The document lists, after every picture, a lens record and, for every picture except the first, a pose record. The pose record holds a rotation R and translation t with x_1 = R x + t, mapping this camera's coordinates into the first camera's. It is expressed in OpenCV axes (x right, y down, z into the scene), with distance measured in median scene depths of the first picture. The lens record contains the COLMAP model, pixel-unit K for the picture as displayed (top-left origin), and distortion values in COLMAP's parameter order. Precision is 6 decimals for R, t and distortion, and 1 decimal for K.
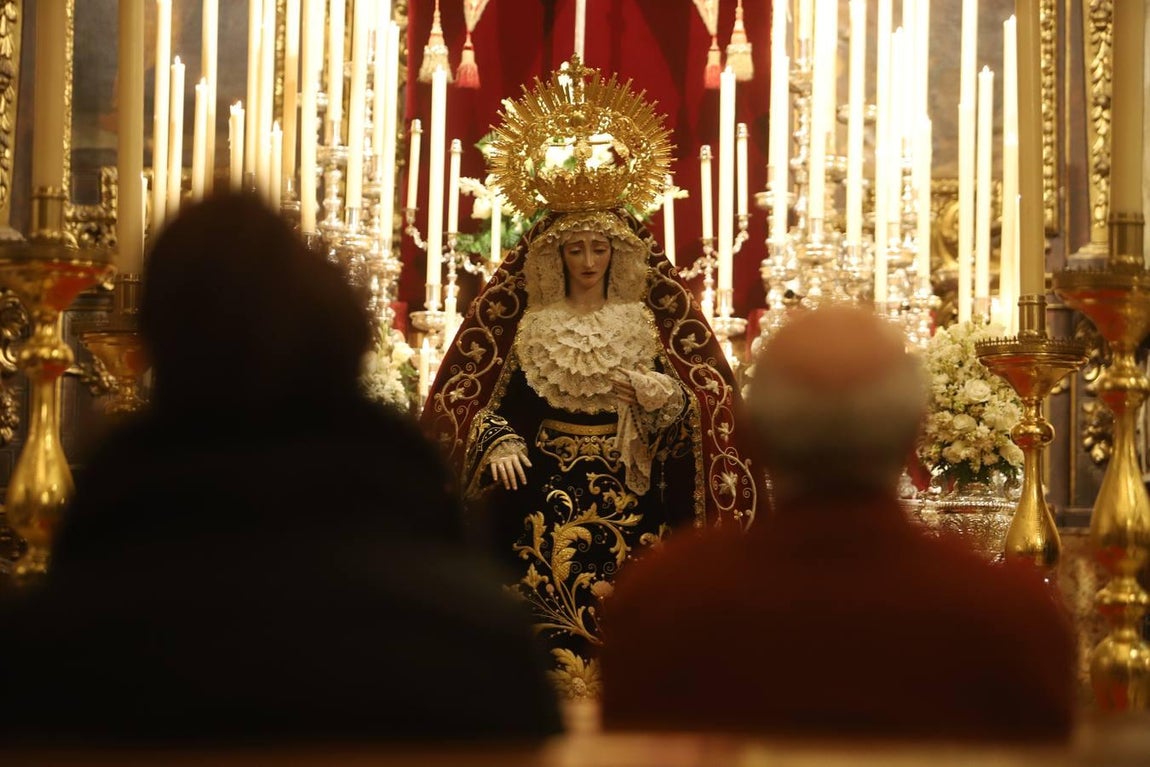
lens RADIAL K [[3887.3, 0, 553.9], [0, 3887.3, 385.2], [0, 0, 1]] dist [0.169999, 1.070377]
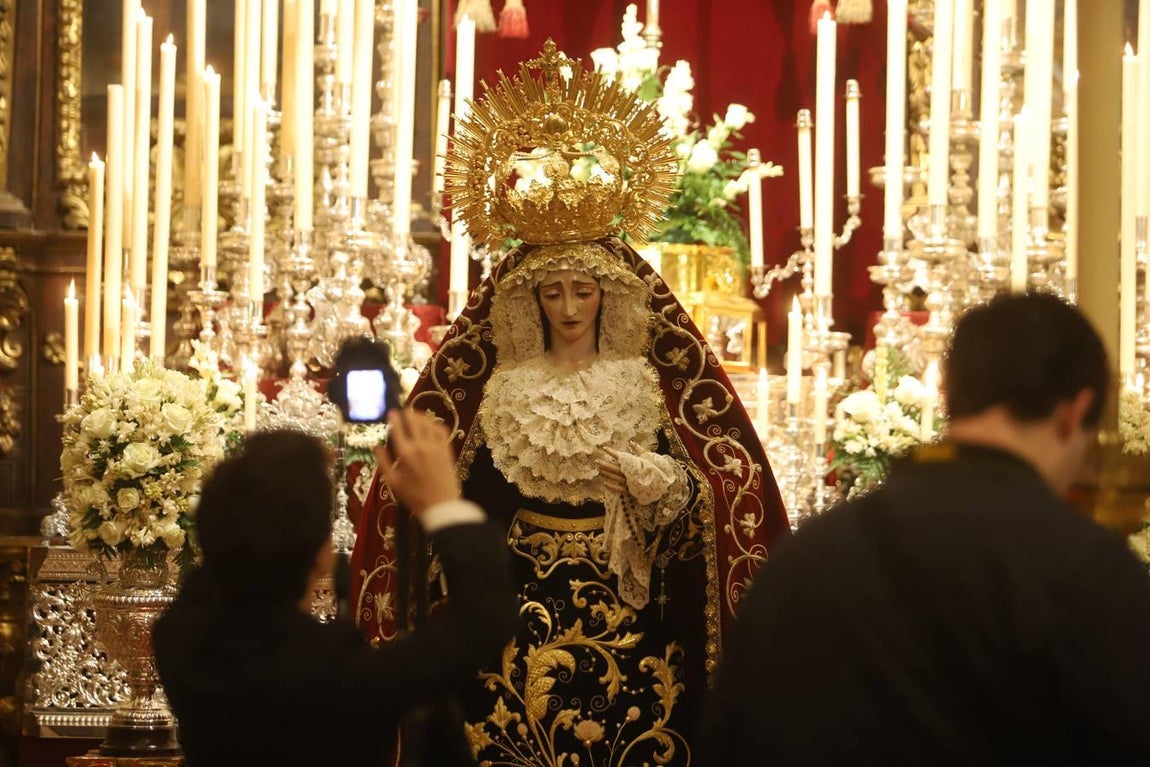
lens RADIAL K [[4220.1, 0, 573.1], [0, 4220.1, 383.8], [0, 0, 1]] dist [0.205901, 1.449992]
pose [[0.995542, -0.004419, -0.094218, 0.088180], [0.008681, 0.998955, 0.044876, -0.054111], [0.093921, -0.045494, 0.994540, 0.161722]]
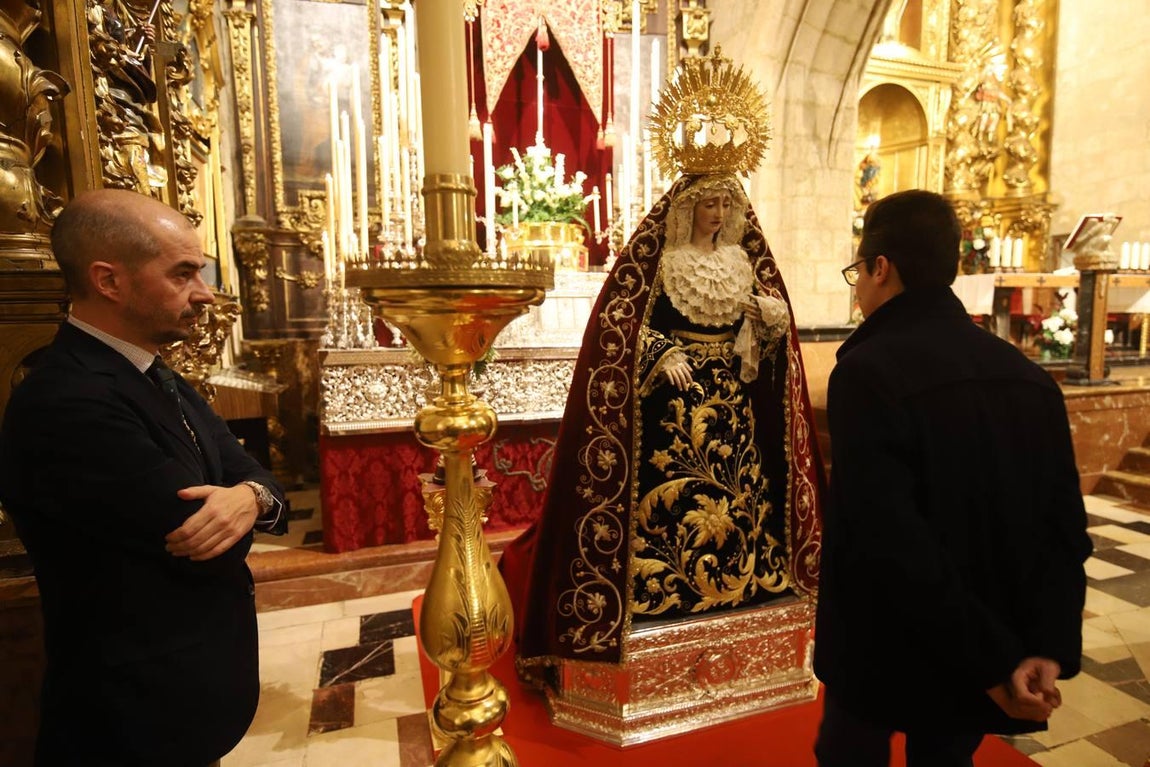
lens RADIAL K [[636.1, 0, 577.2], [0, 636.1, 382.2], [0, 0, 1]] dist [0.005726, -0.000038]
pose [[0.953445, -0.059216, 0.295695, -0.105368], [0.005503, 0.983785, 0.179267, -0.014073], [-0.301516, -0.169294, 0.938311, 0.793183]]
